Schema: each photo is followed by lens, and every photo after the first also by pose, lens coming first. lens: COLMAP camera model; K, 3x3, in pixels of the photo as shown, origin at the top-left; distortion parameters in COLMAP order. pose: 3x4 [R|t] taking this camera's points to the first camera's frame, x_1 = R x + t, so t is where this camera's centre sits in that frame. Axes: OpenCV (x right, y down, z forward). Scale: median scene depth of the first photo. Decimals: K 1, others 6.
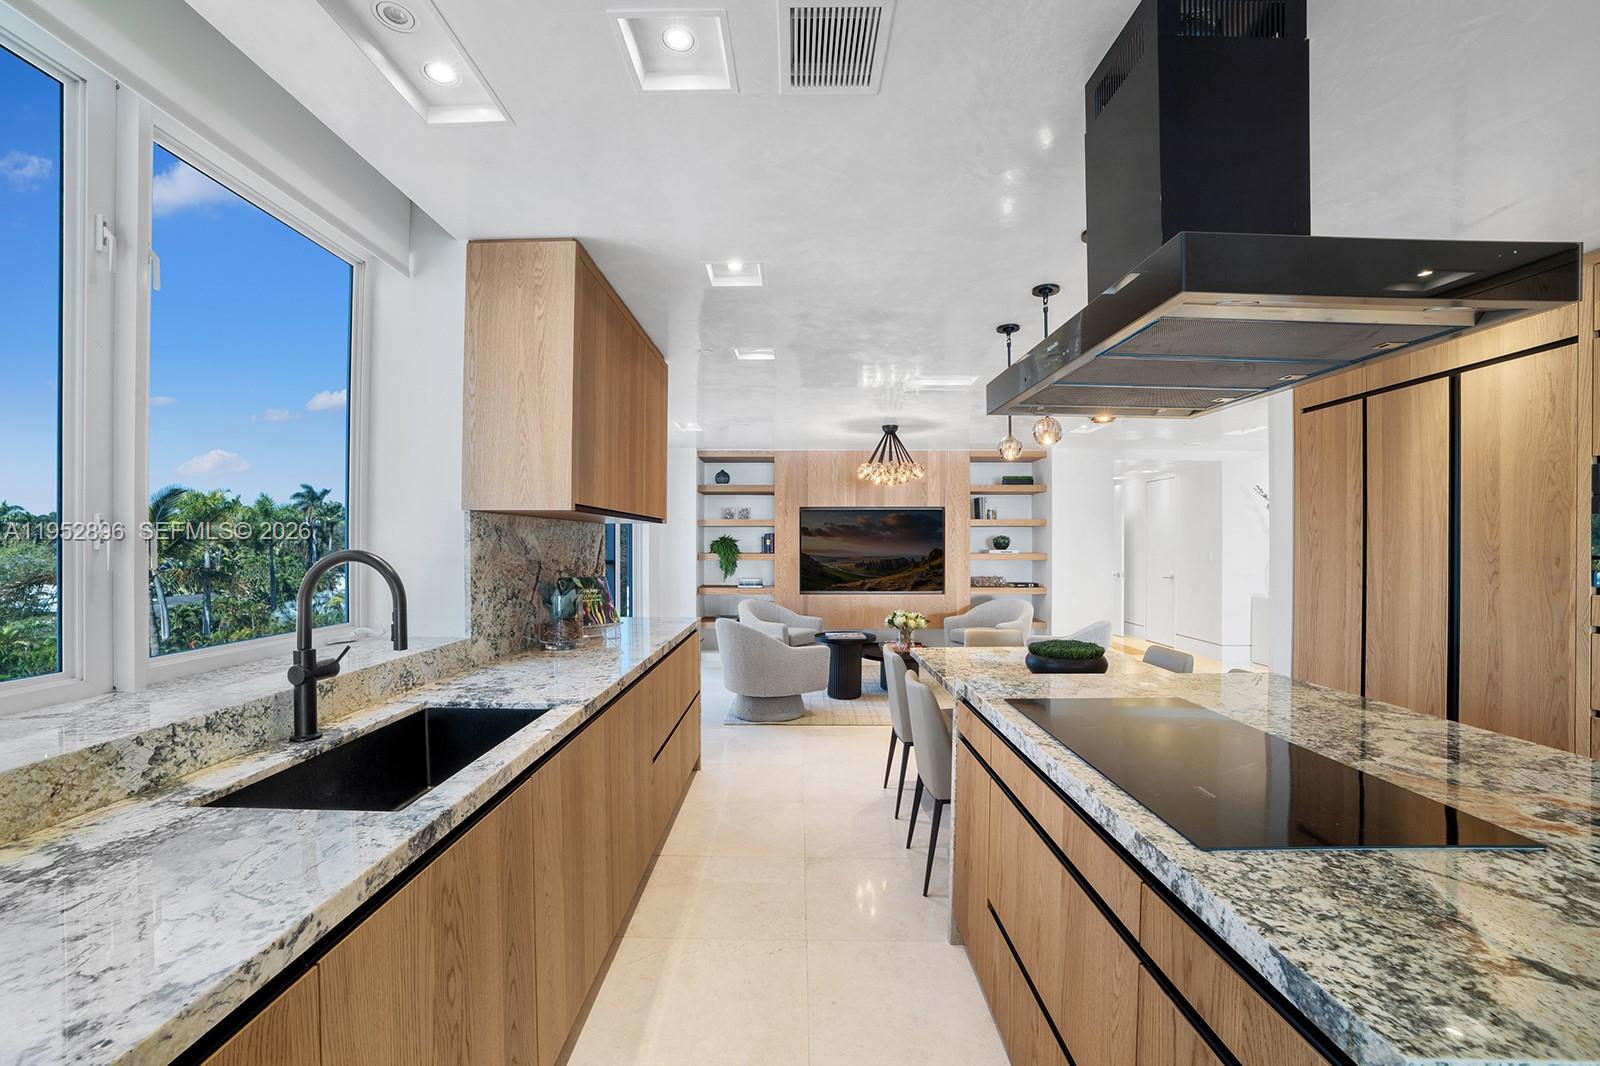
lens RADIAL K [[640.1, 0, 794.5], [0, 640.1, 541.4], [0, 0, 1]] dist [-0.069389, -0.000033]
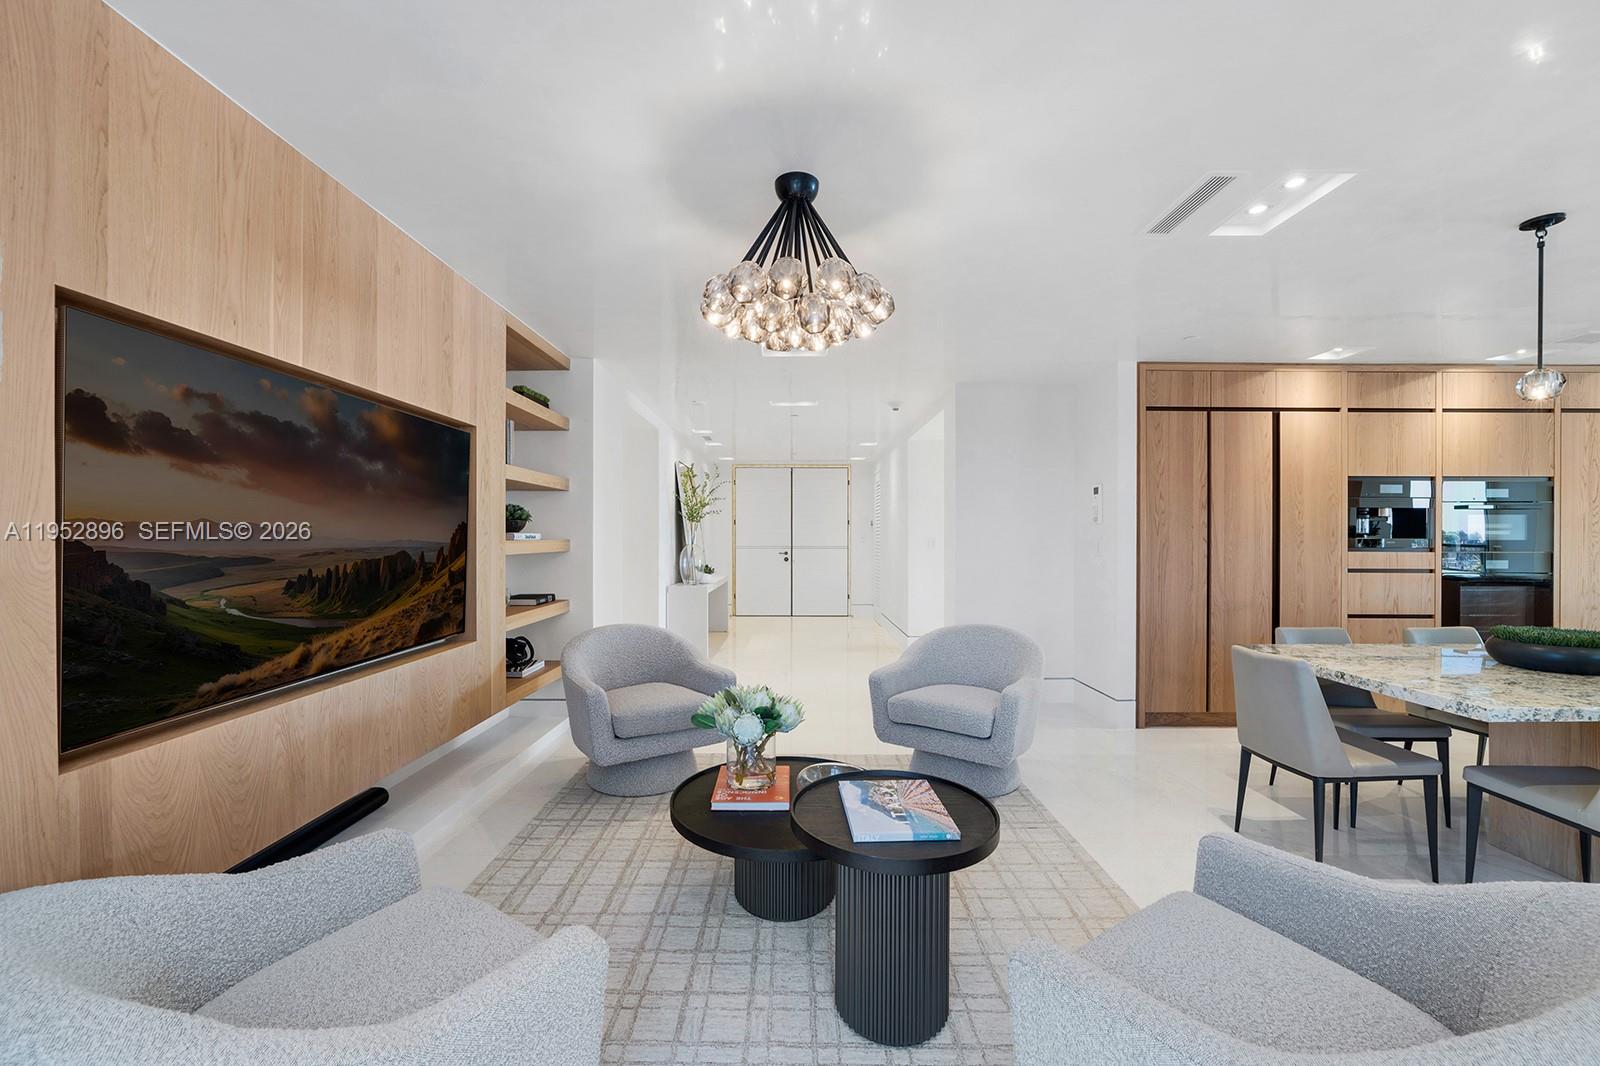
lens RADIAL K [[623.7, 0, 803.6], [0, 623.7, 541.8], [0, 0, 1]] dist [-0.000559, -0.000049]
pose [[-0.030912, -0.001915, 0.999520, -0.163070], [-0.002540, 0.999995, 0.001837, 0.018950], [-0.999519, -0.002482, -0.030916, 0.833179]]
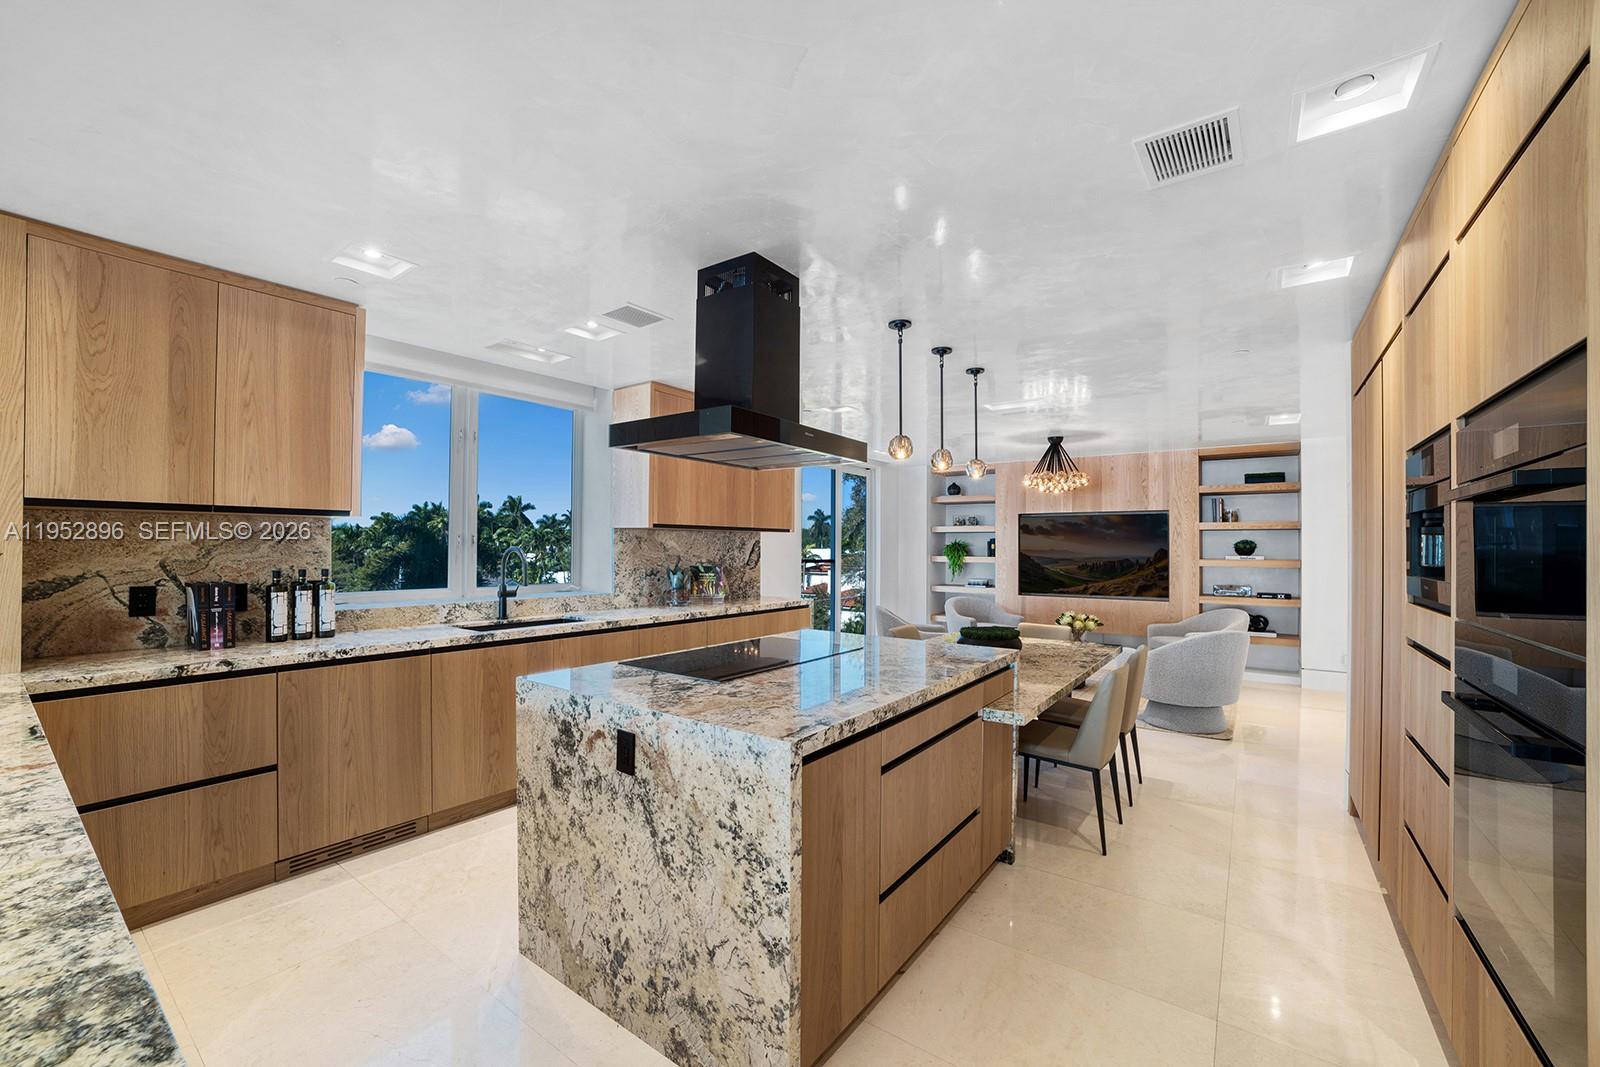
lens RADIAL K [[640.1, 0, 794.5], [0, 640.1, 541.9], [0, 0, 1]] dist [-0.069389, -0.000033]
pose [[0.820967, -0.000177, -0.570976, 0.309879], [-0.003550, 0.999979, -0.005414, 0.000614], [0.570965, 0.006471, 0.820949, -0.088058]]
